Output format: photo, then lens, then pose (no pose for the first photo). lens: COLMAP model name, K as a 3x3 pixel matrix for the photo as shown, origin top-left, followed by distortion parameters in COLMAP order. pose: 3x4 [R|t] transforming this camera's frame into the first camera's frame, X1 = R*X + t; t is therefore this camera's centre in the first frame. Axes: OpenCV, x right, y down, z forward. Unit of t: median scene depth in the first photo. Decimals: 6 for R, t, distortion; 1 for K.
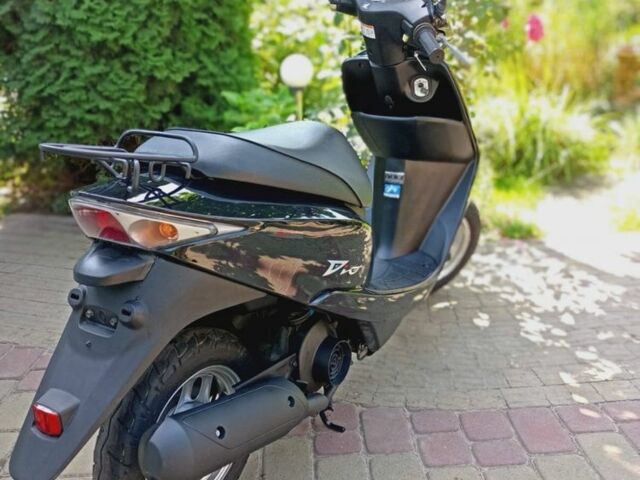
lens RADIAL K [[620.7, 0, 320.6], [0, 620.7, 239.2], [0, 0, 1]] dist [0.032540, 0.000000]
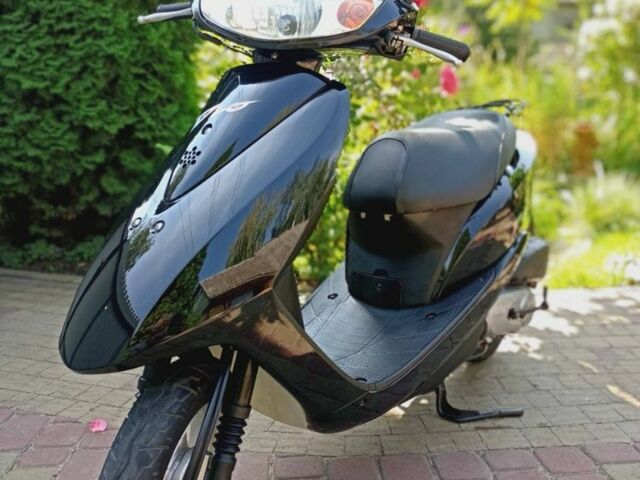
lens RADIAL K [[620.7, 0, 318.8], [0, 620.7, 241.5], [0, 0, 1]] dist [0.032540, 0.000000]
pose [[0.999771, 0.021292, 0.002296, 0.107943], [-0.020827, 0.991646, -0.127294, 0.042430], [-0.004988, 0.127217, 0.991862, 0.027555]]
